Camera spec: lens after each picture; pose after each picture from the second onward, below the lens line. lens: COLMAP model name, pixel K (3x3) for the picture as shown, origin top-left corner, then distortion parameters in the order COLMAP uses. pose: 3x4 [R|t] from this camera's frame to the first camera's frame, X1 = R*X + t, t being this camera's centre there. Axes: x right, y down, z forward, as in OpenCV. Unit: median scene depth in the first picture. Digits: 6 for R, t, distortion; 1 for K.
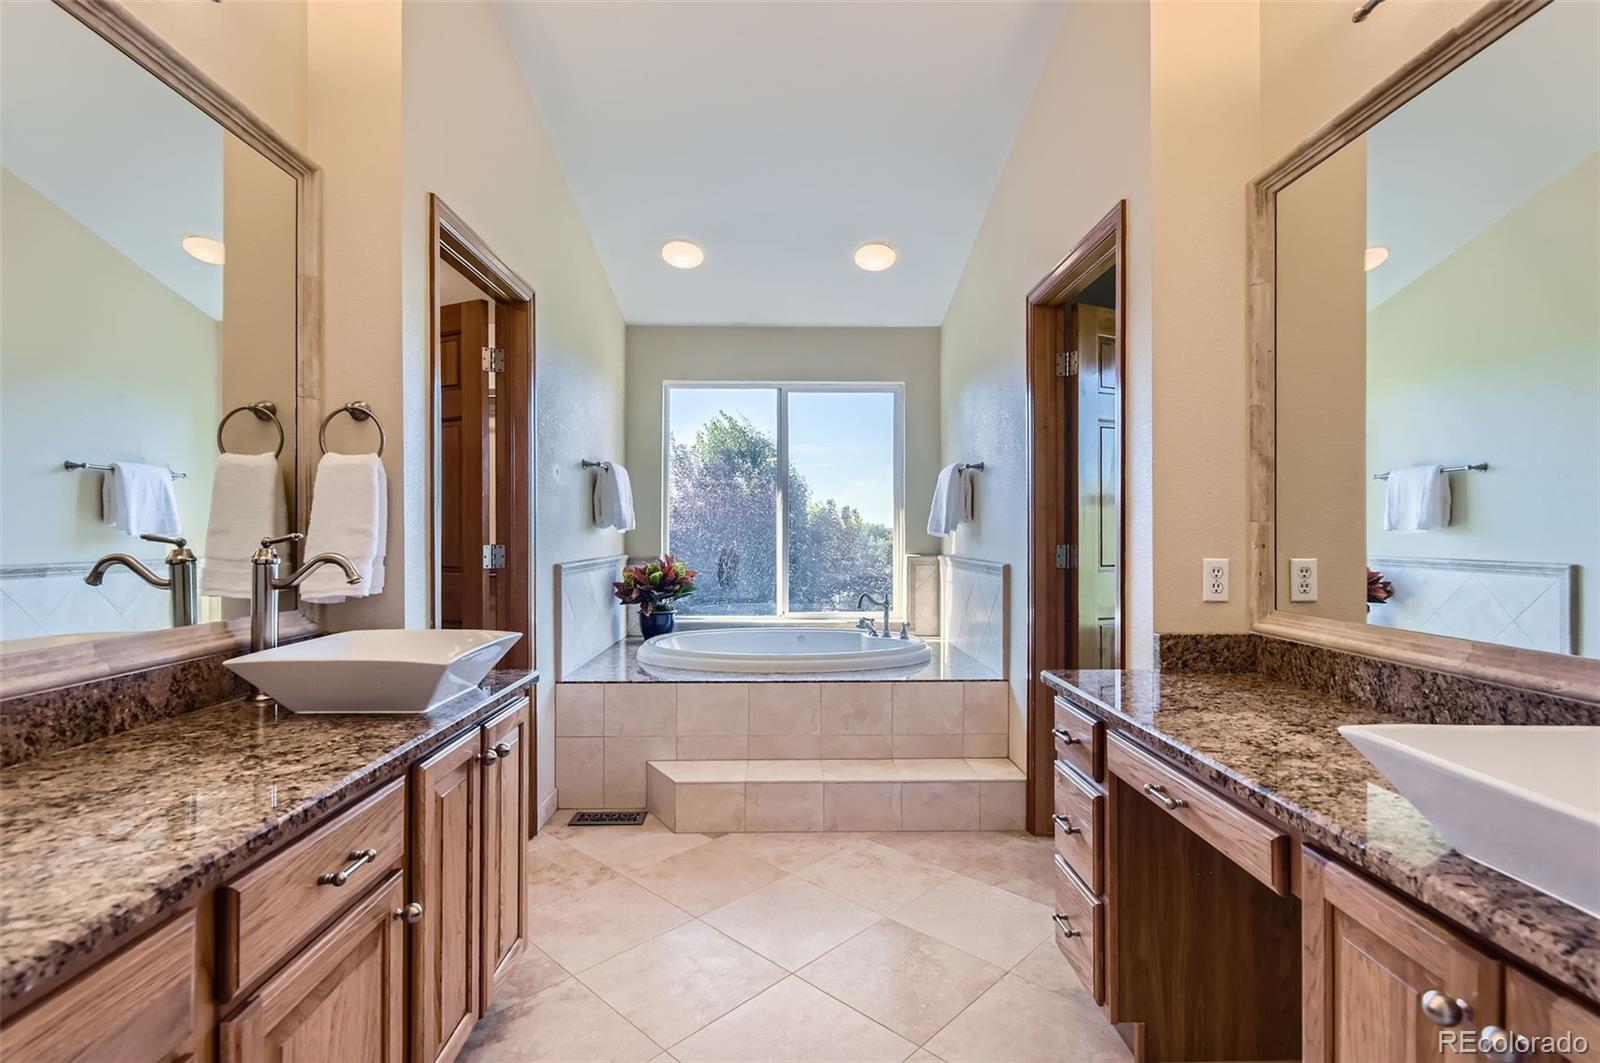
lens RADIAL K [[747.6, 0, 799.9], [0, 747.6, 544.2], [0, 0, 1]] dist [-0.000933, -0.000207]
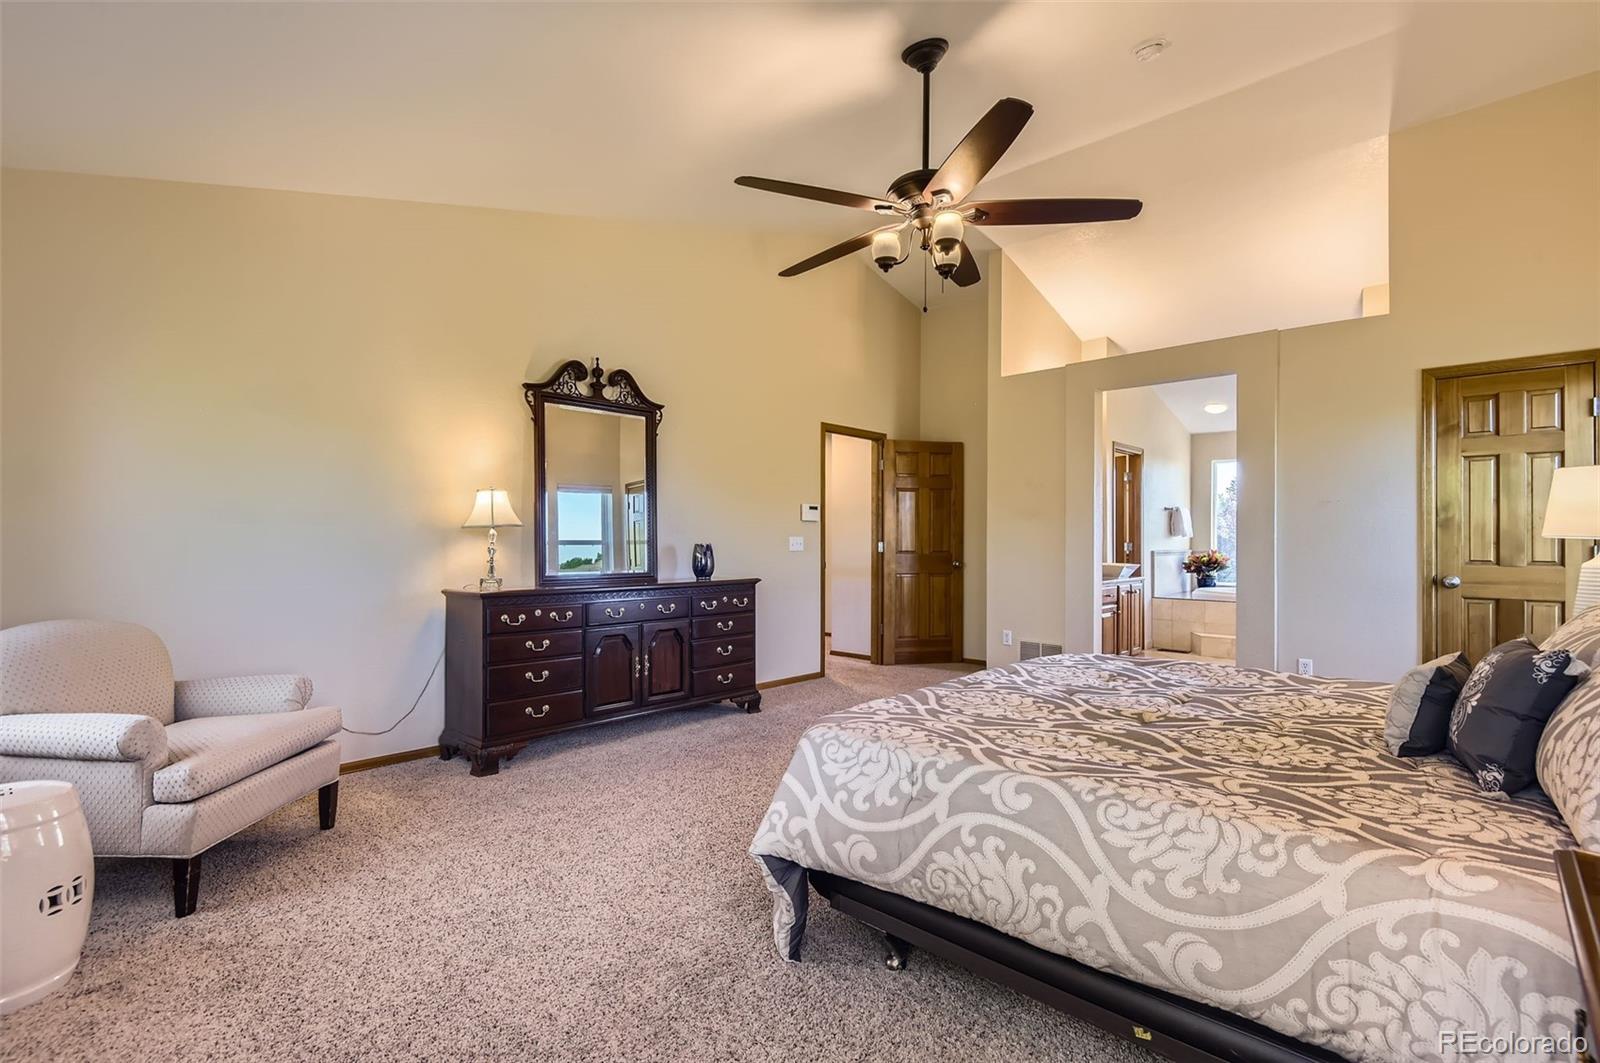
lens RADIAL K [[747.6, 0, 799.9], [0, 747.6, 544.2], [0, 0, 1]] dist [-0.000933, -0.000207]
pose [[0.717995, -0.004159, -0.696035, 0.436520], [-0.005100, 0.999924, -0.011236, 0.029174], [0.696029, 0.011617, 0.717920, -1.239500]]
